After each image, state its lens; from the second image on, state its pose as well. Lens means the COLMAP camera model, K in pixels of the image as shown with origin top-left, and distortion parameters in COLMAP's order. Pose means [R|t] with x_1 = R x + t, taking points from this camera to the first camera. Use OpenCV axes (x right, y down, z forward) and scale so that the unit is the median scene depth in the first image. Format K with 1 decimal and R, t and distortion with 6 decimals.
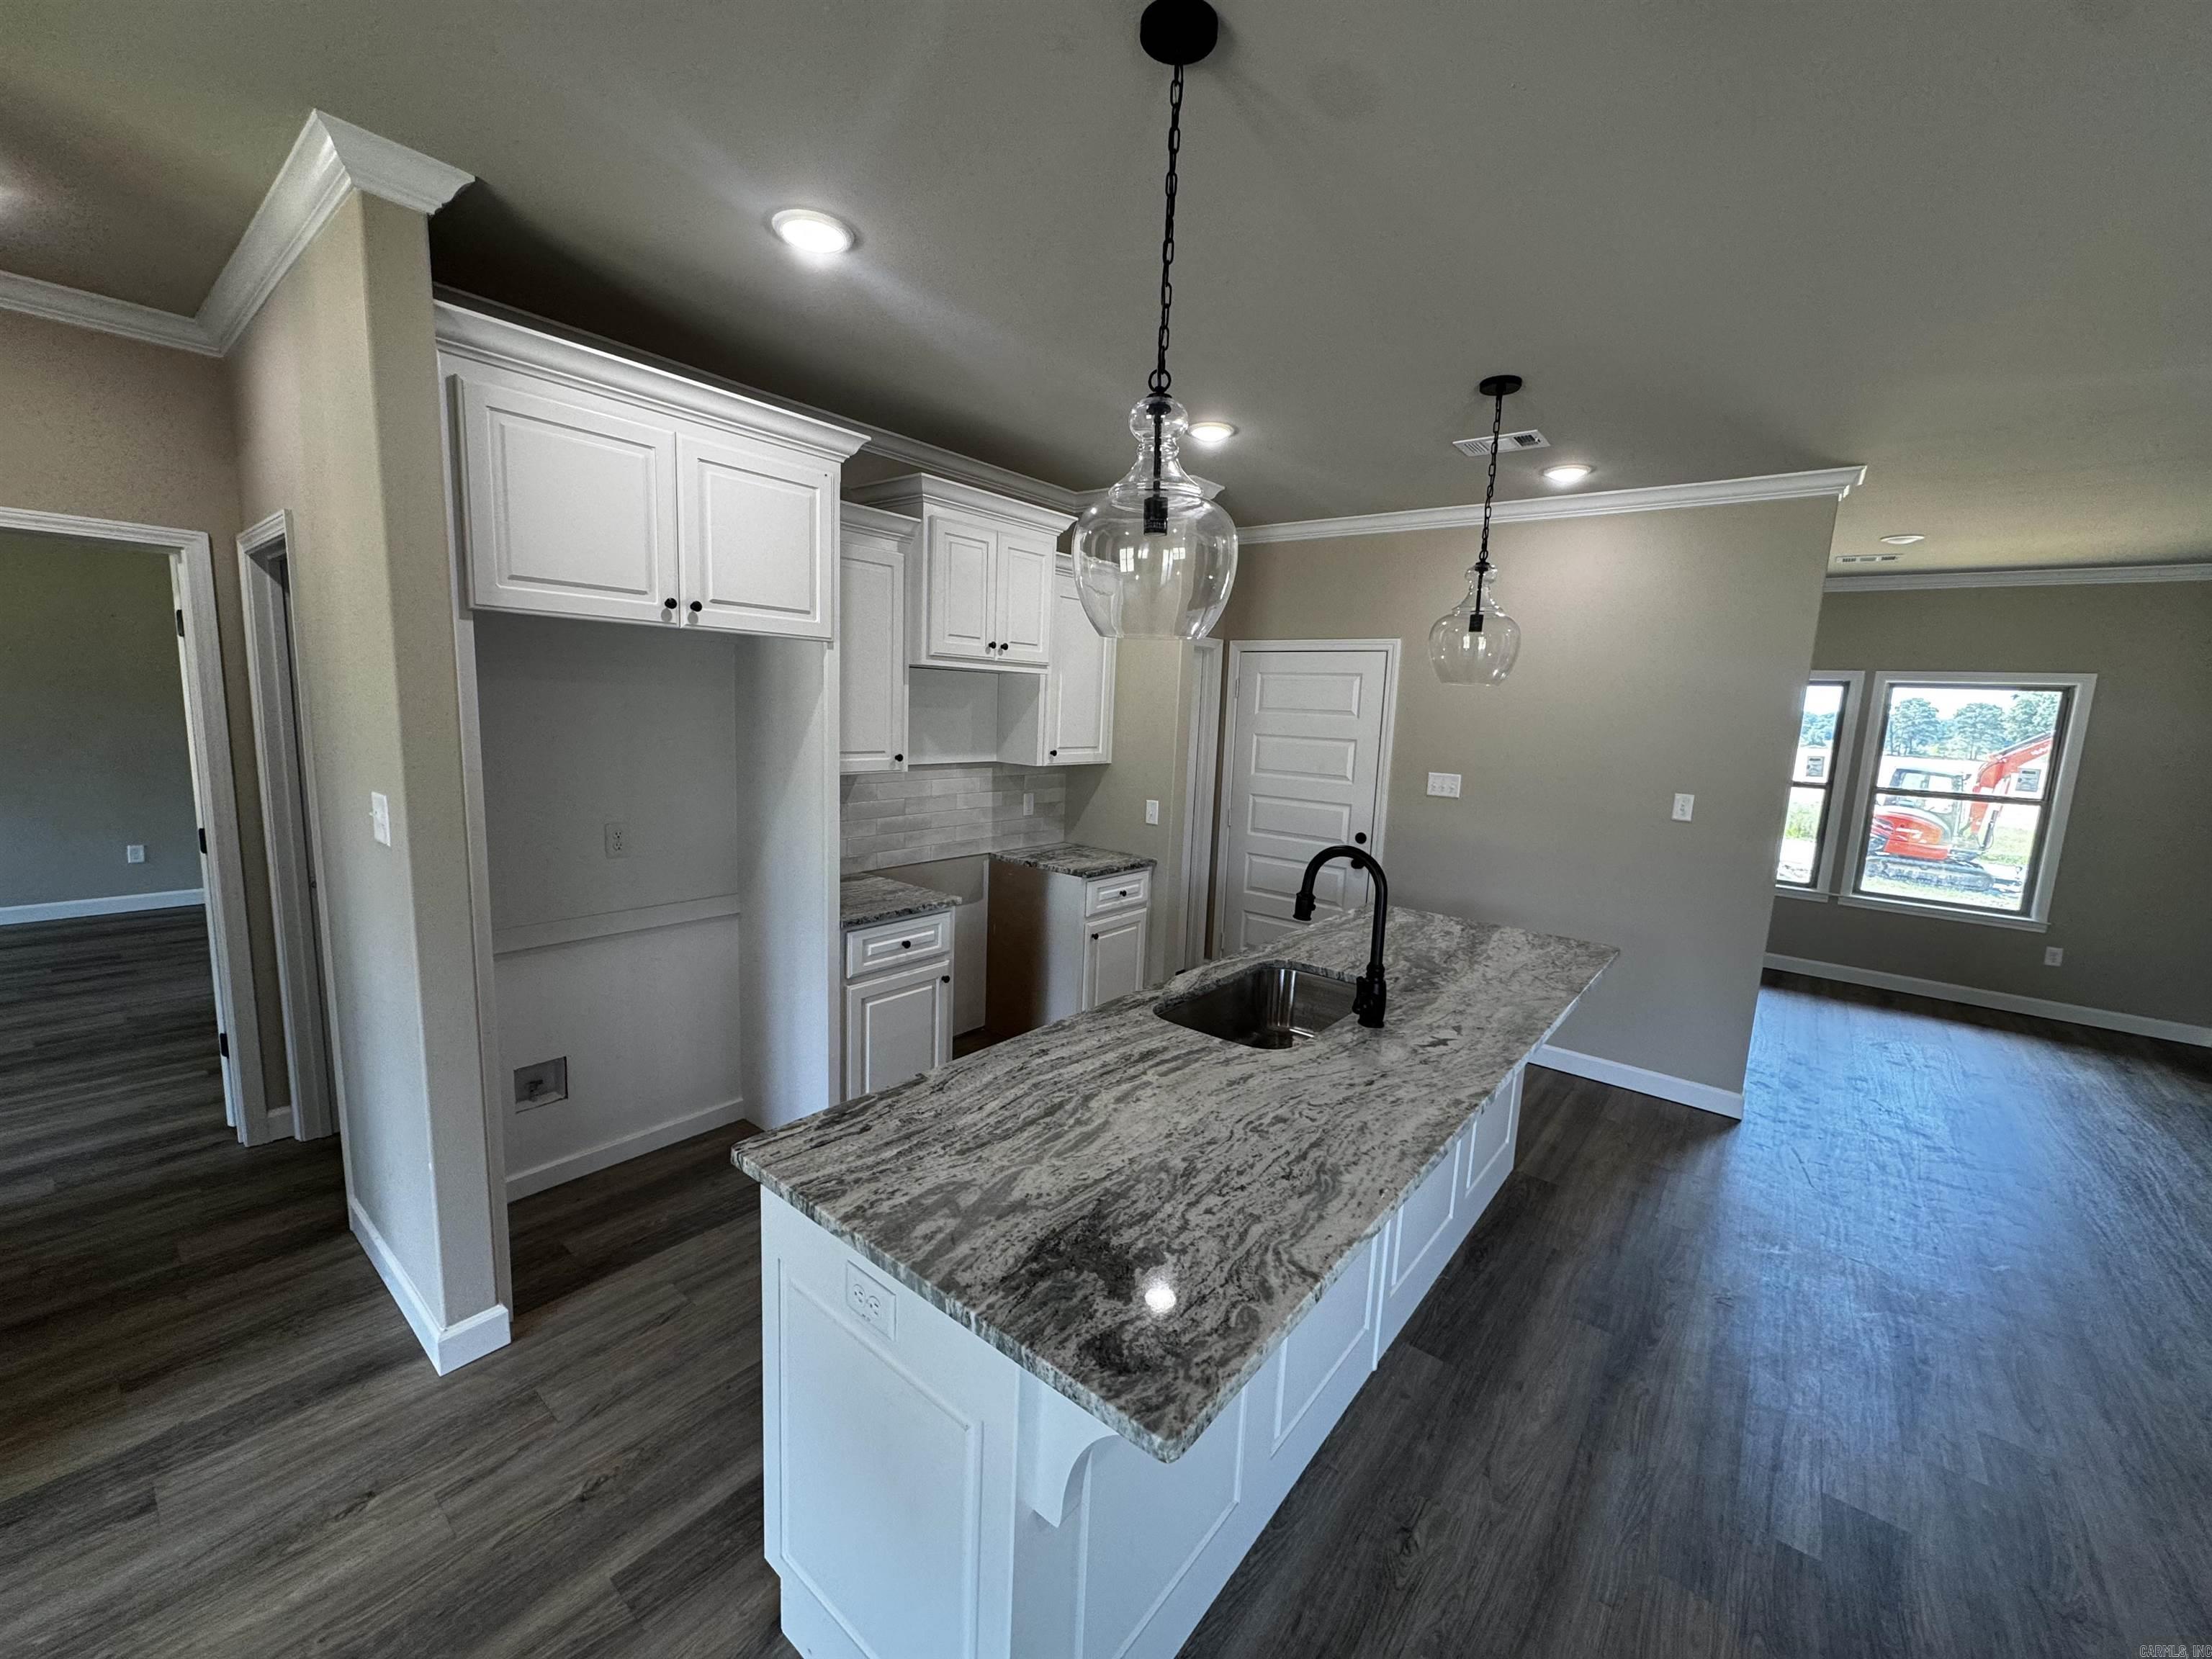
lens RADIAL K [[880.3, 0, 1098.8], [0, 880.3, 825.3], [0, 0, 1]] dist [-0.001709, 0.000216]
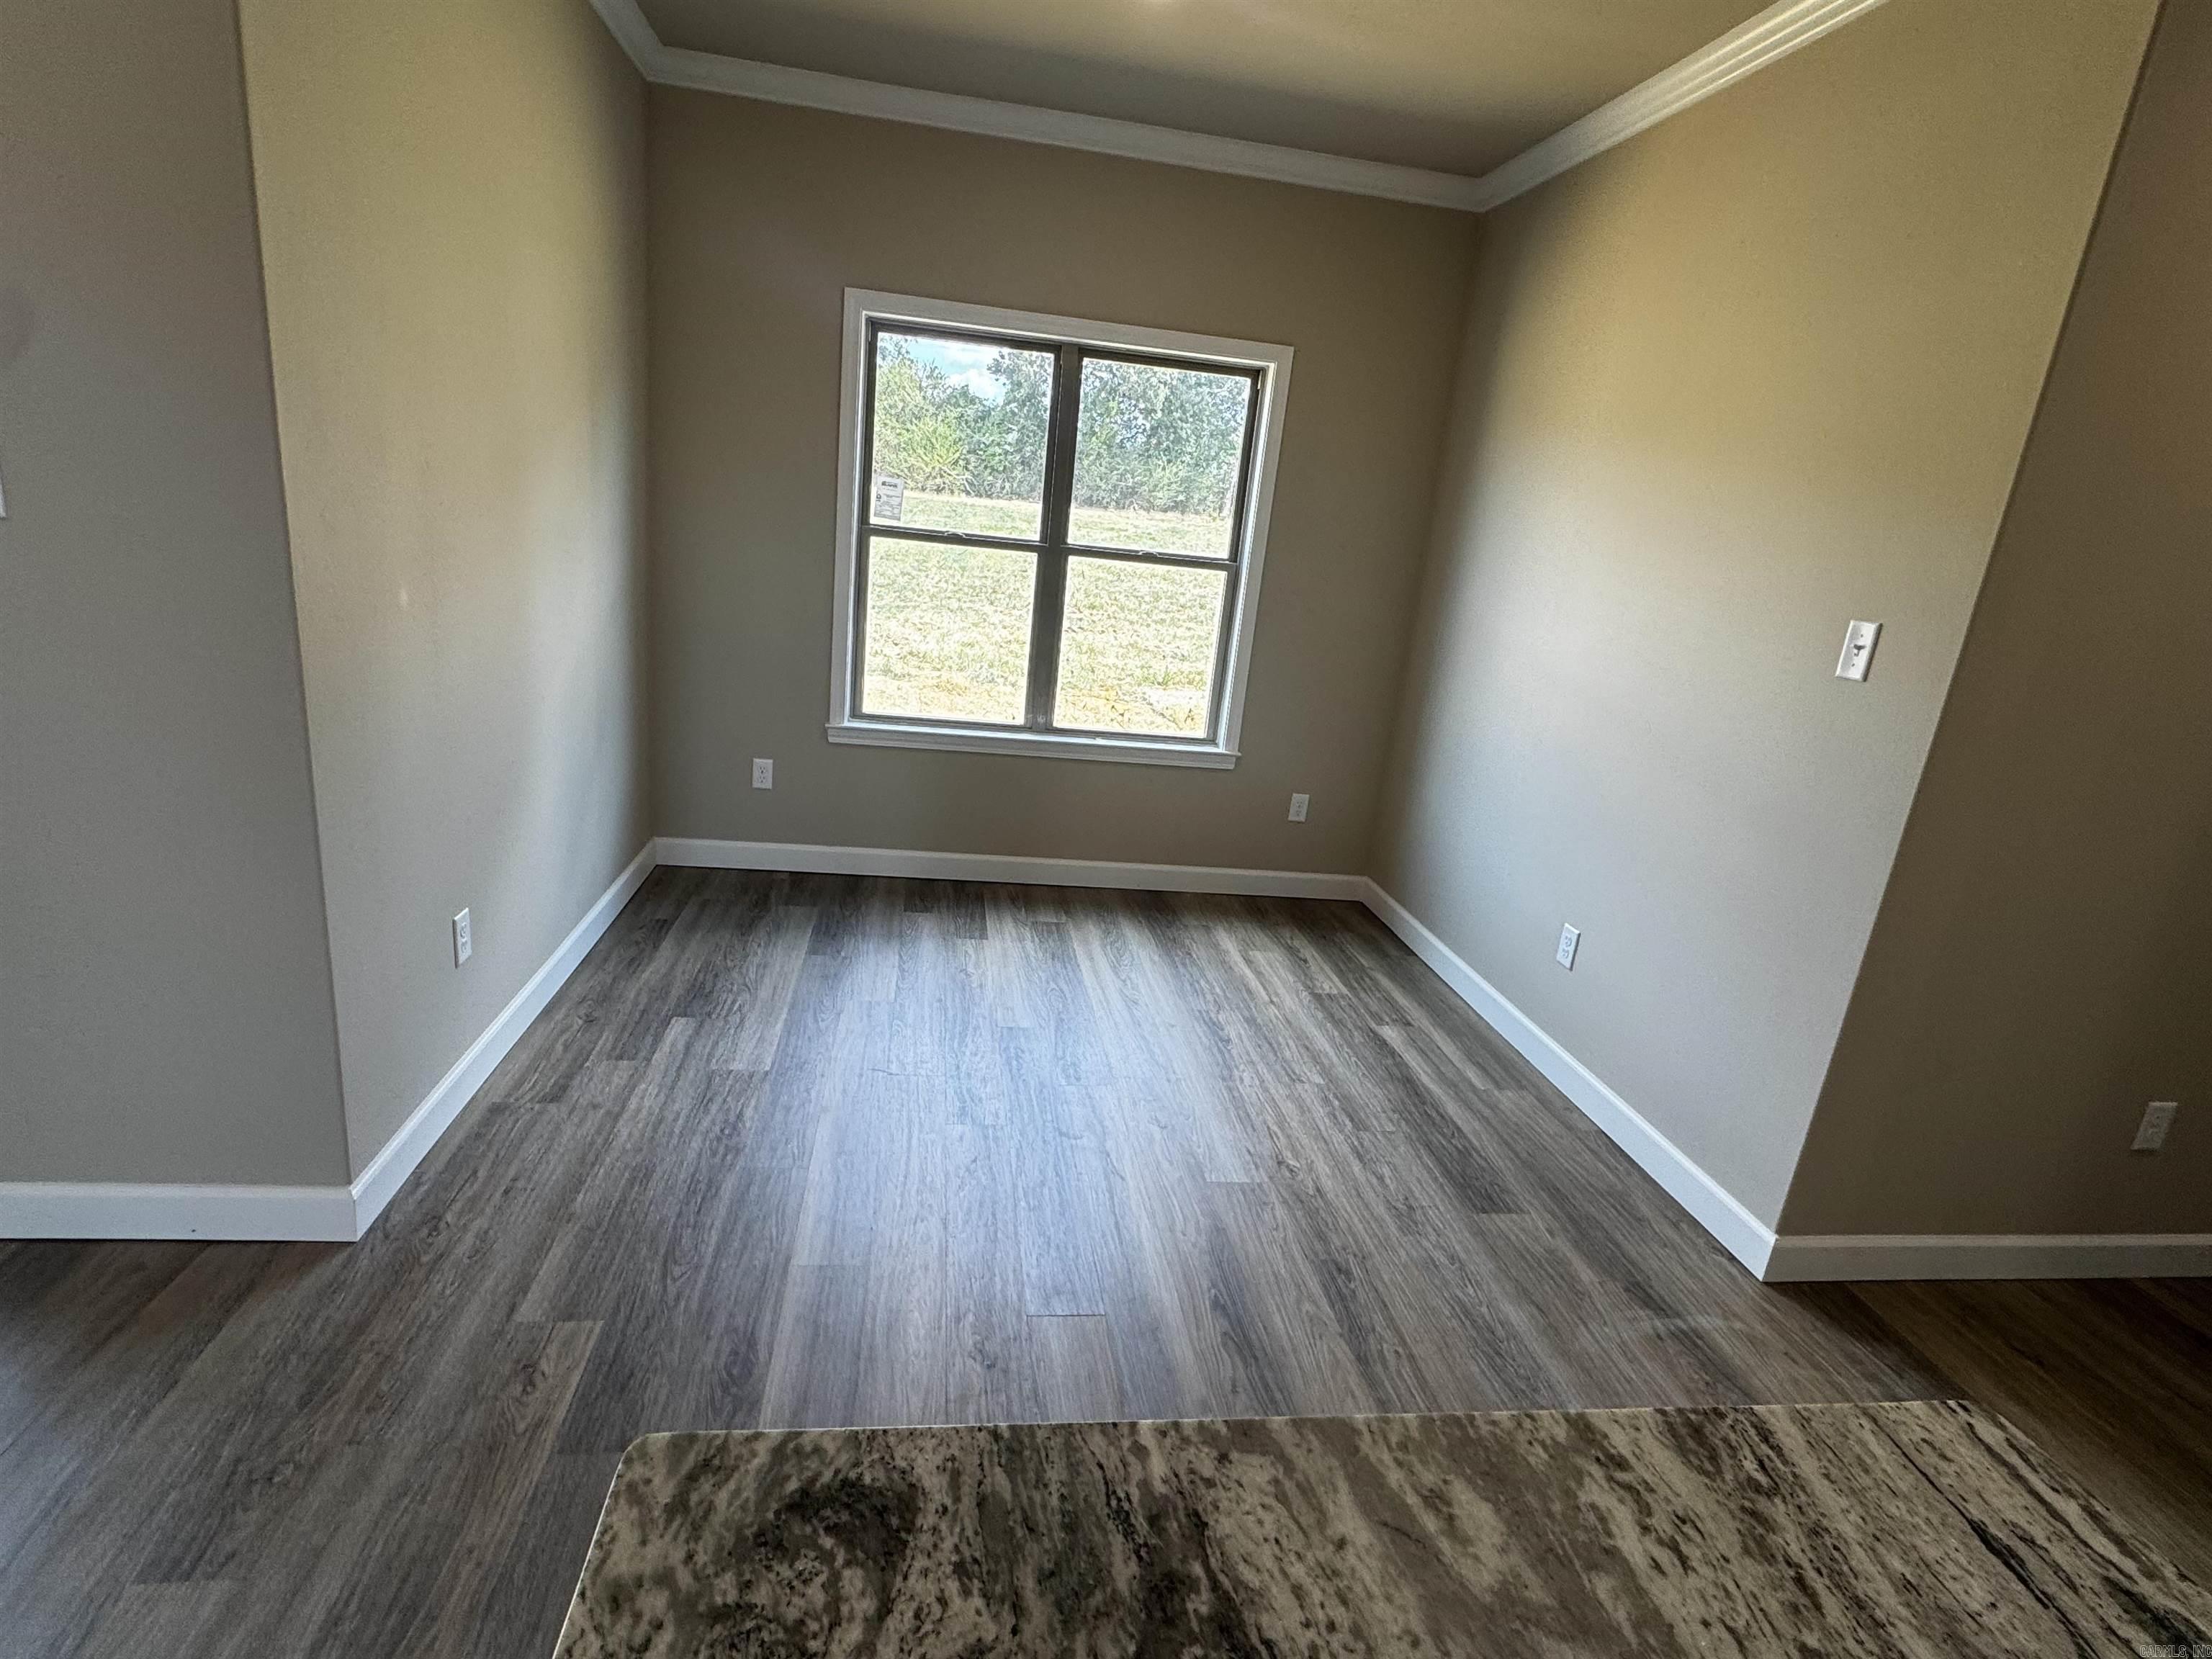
lens RADIAL K [[1119.6, 0, 1105.8], [0, 1119.6, 827.8], [0, 0, 1]] dist [-0.001944, -0.001106]
pose [[-0.675734, 0.083960, -0.732348, 0.272082], [-0.233865, 0.917750, 0.321001, 0.052518], [0.699064, 0.388182, -0.600520, 1.117329]]
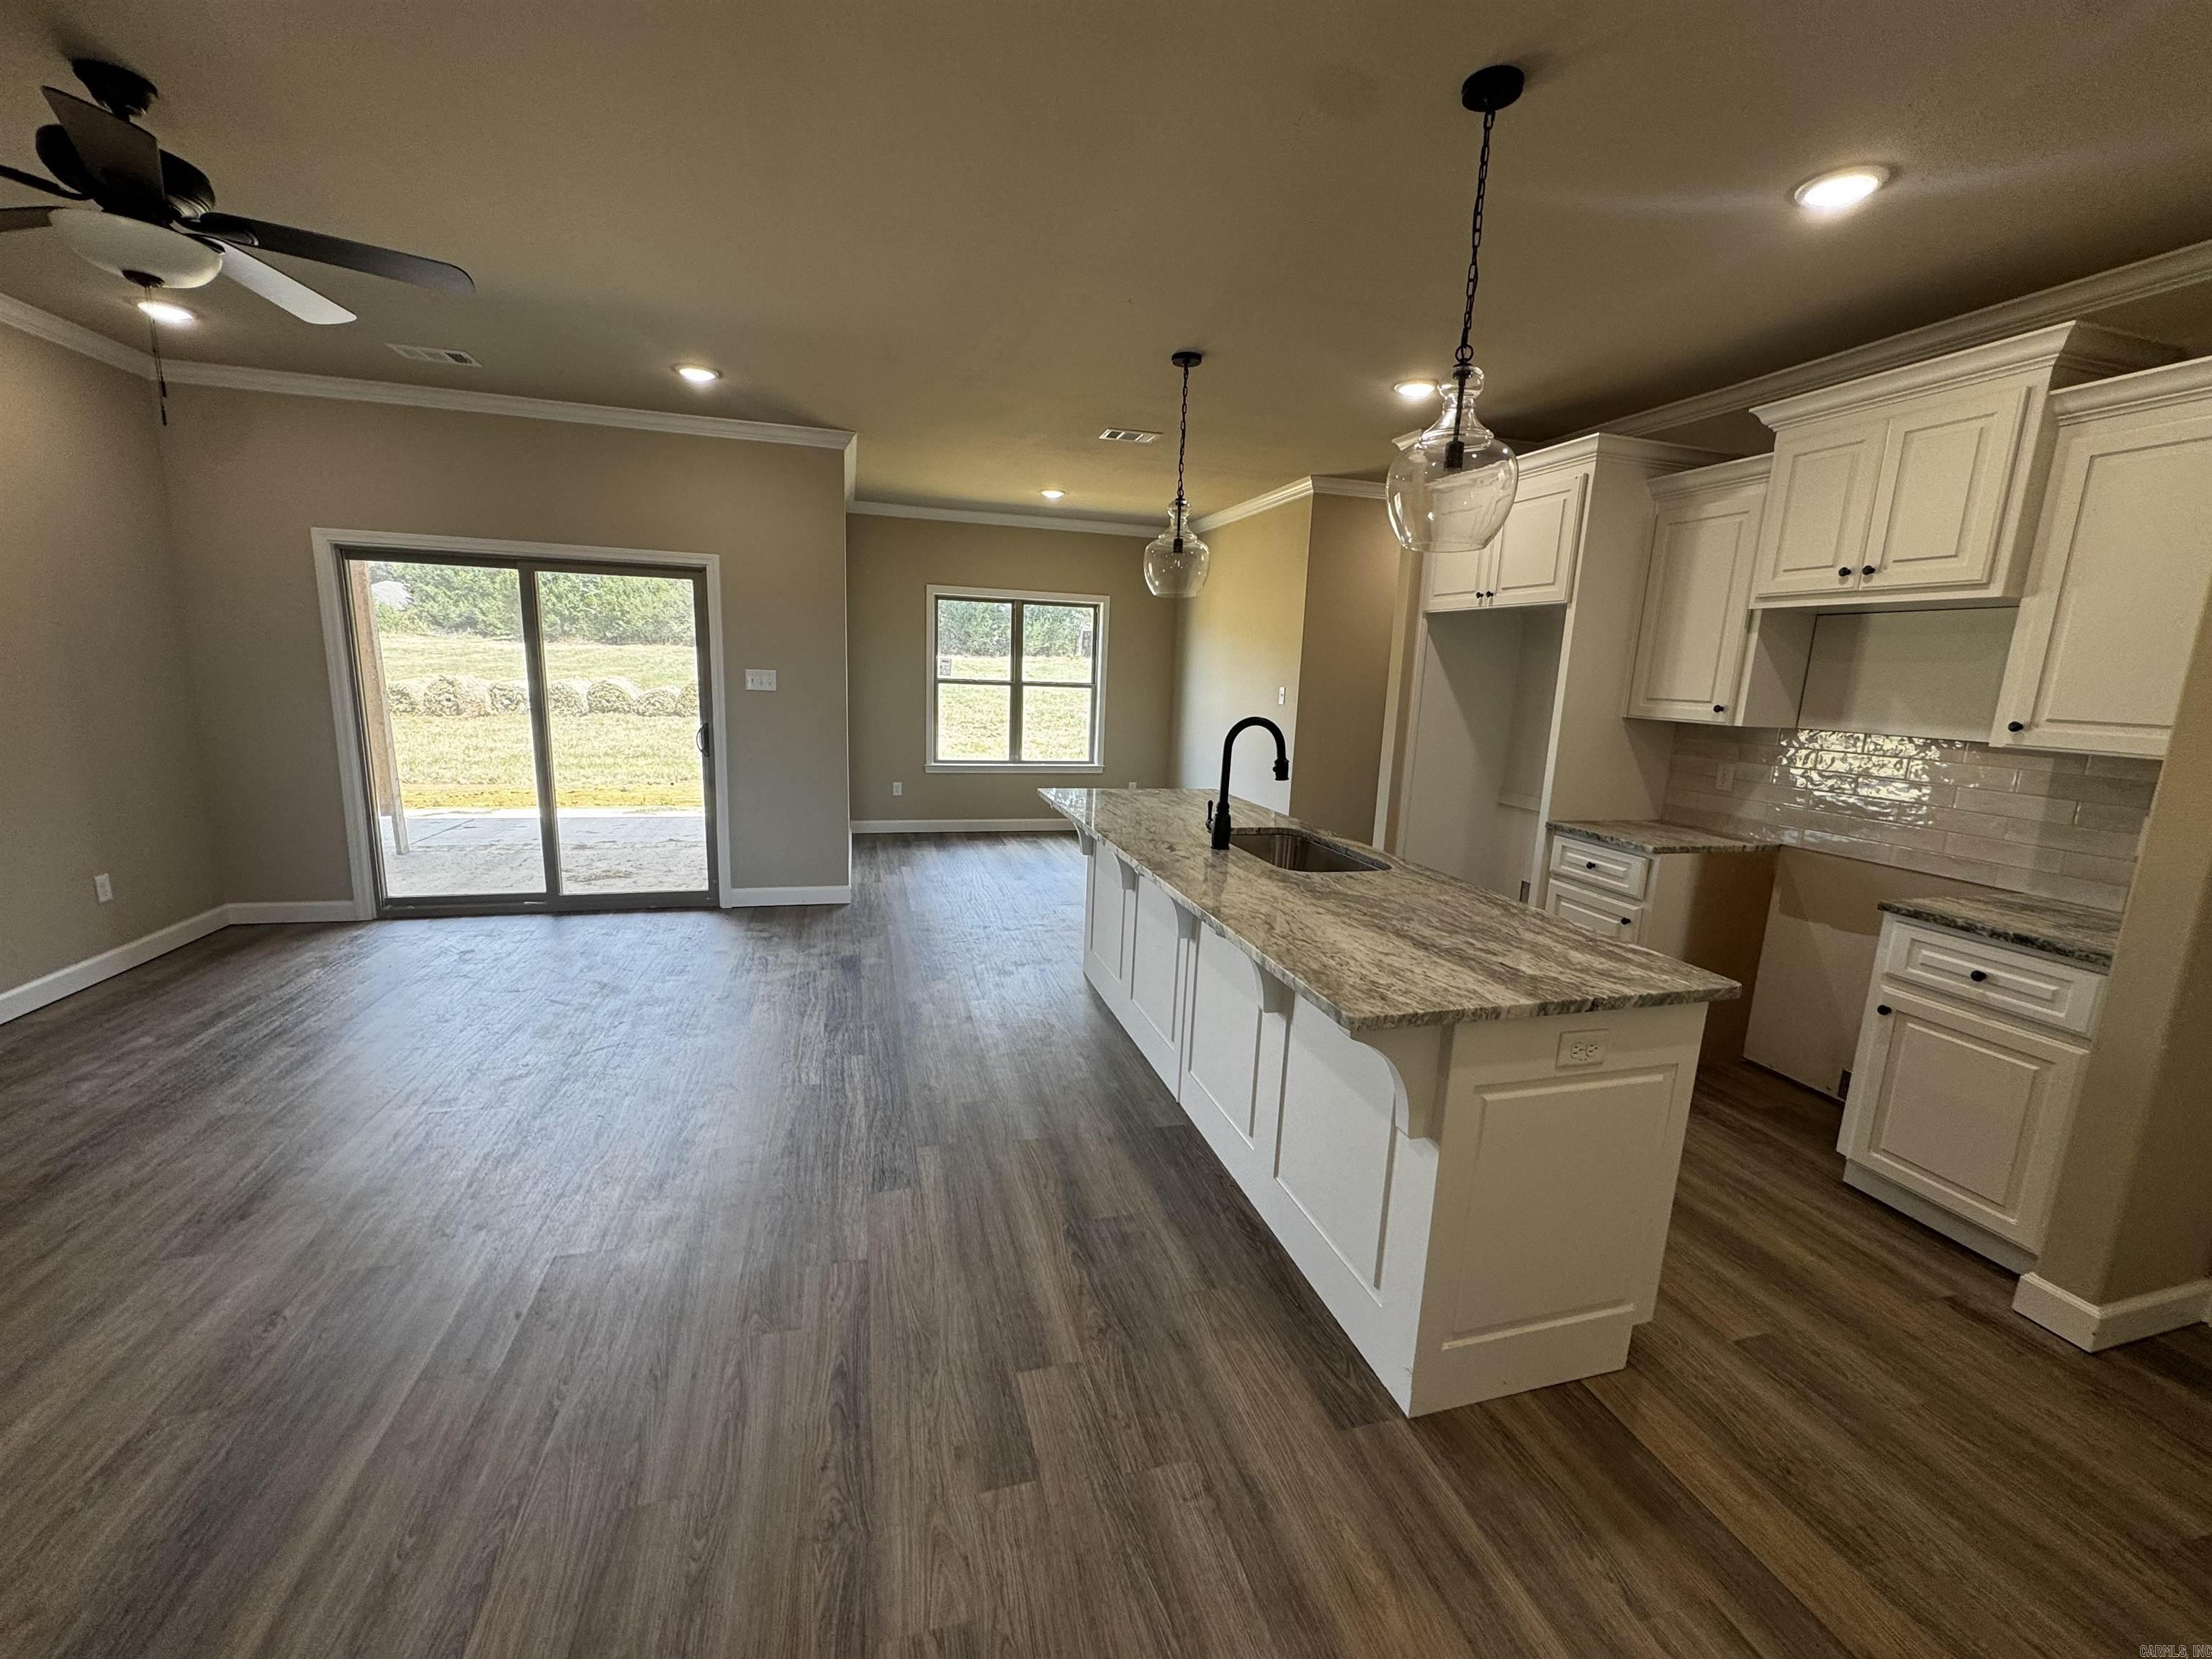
lens RADIAL K [[880.3, 0, 1111.2], [0, 880.3, 829.7], [0, 0, 1]] dist [-0.001709, 0.000216]
pose [[-0.571977, 0.081831, -0.816178, 2.687916], [-0.180820, 0.957956, 0.222764, -0.122305], [0.800092, 0.274997, -0.533132, 2.837122]]
